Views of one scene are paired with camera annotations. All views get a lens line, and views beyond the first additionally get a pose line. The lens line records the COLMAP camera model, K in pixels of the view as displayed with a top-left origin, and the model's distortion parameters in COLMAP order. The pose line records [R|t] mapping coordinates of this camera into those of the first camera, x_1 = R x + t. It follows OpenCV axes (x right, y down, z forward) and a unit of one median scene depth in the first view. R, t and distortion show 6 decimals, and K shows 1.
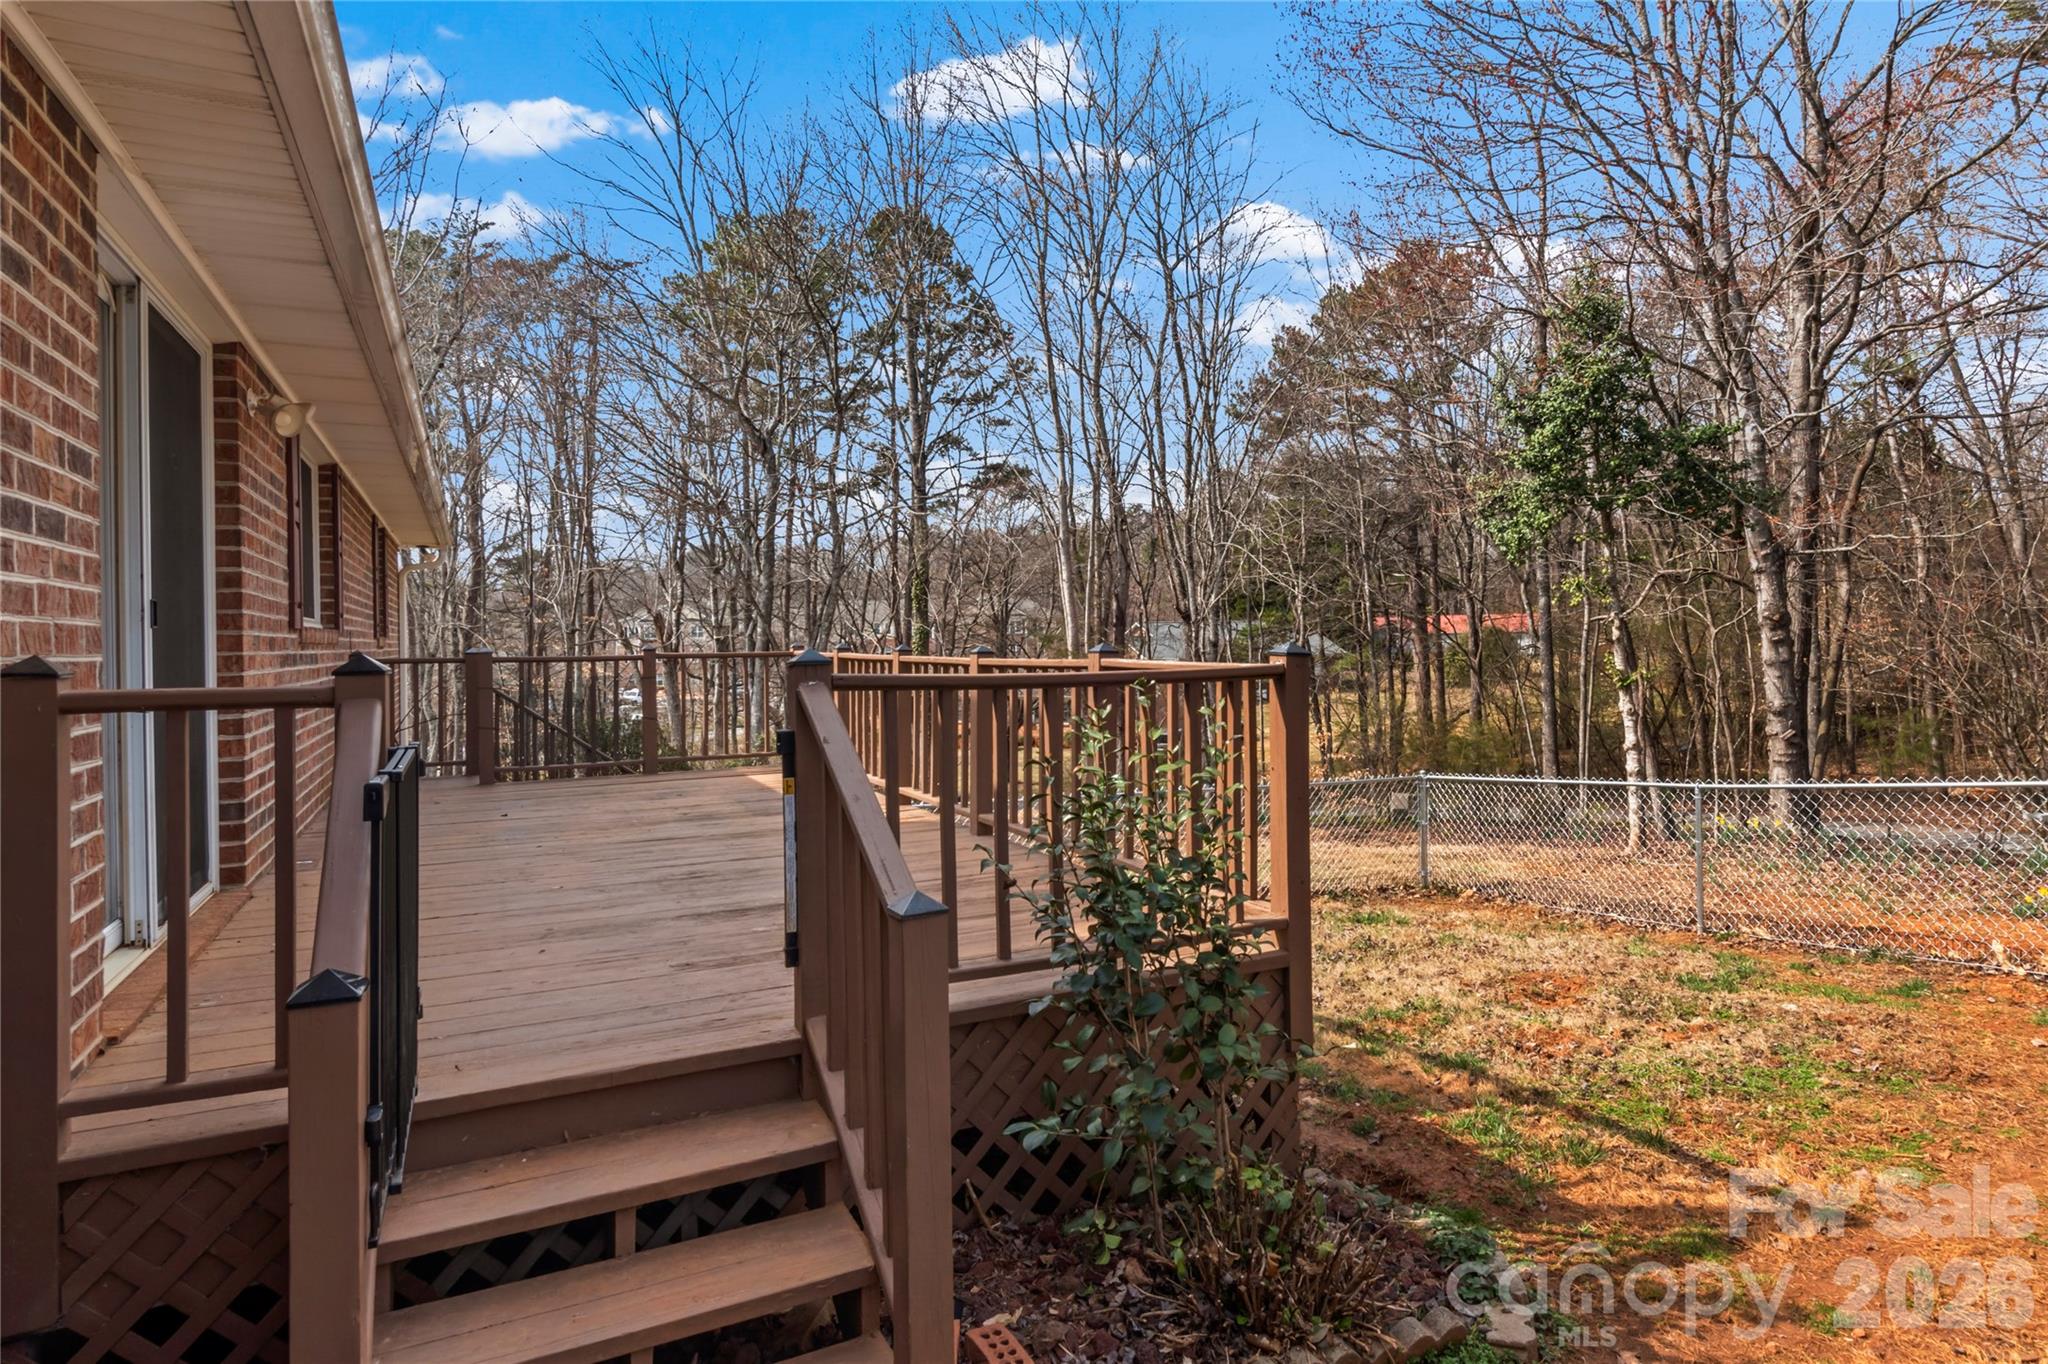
lens RADIAL K [[1089.9, 0, 1005.2], [0, 1089.9, 626.6], [0, 0, 1]] dist [0.001500, -0.000326]
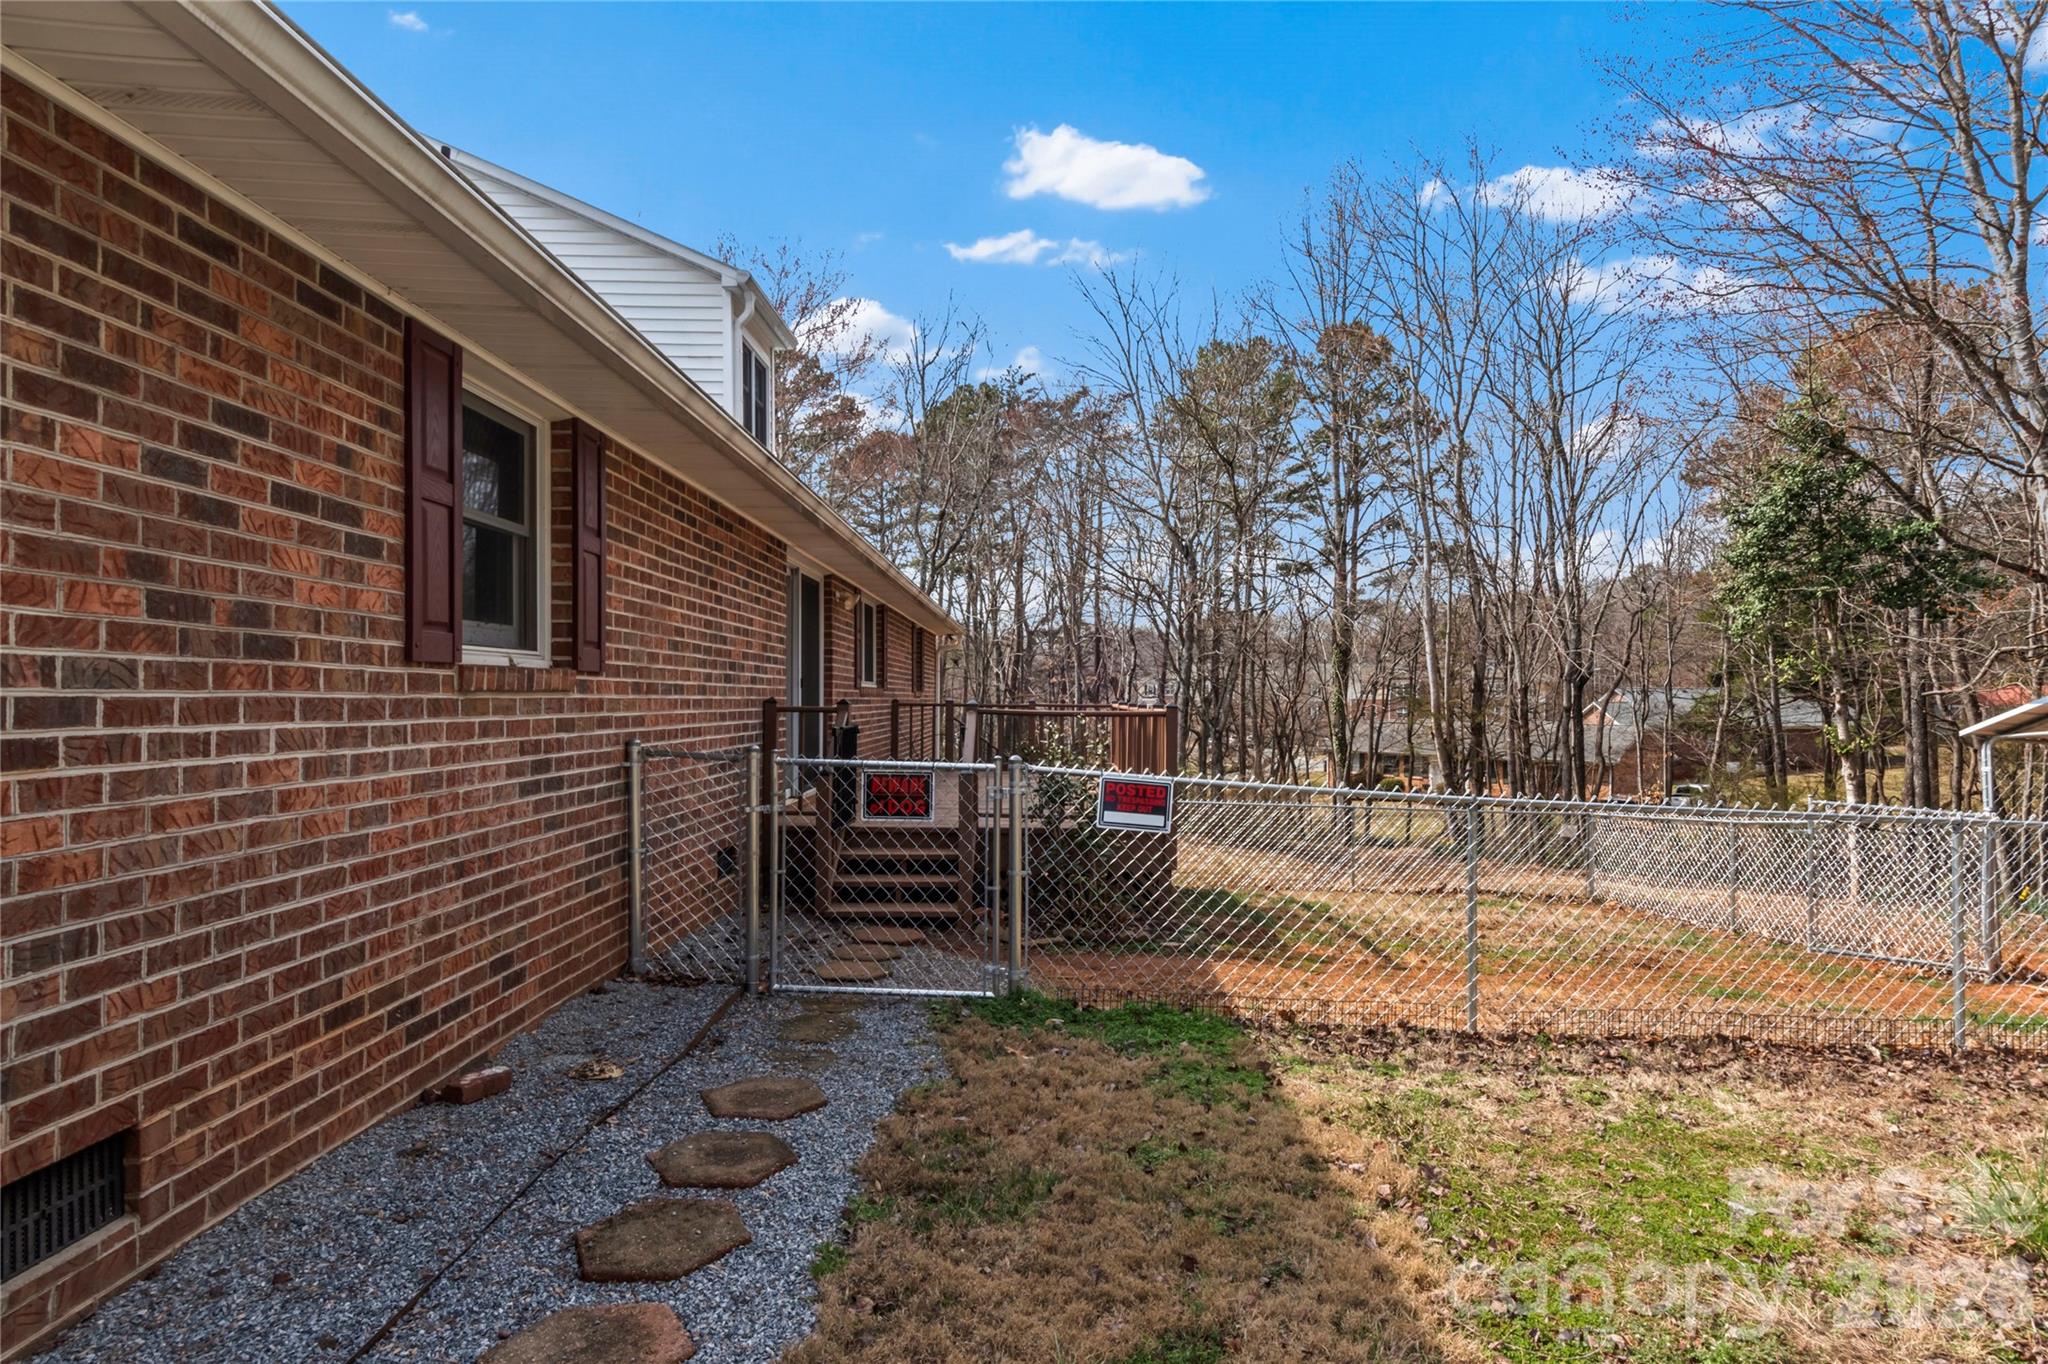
lens RADIAL K [[1089.9, 0, 1026.3], [0, 1089.9, 688.3], [0, 0, 1]] dist [0.001500, -0.000326]
pose [[0.885025, 0.016531, -0.465249, 0.581310], [-0.014629, 0.999863, 0.007700, -0.016326], [0.465313, -0.000009, 0.885146, -0.681276]]
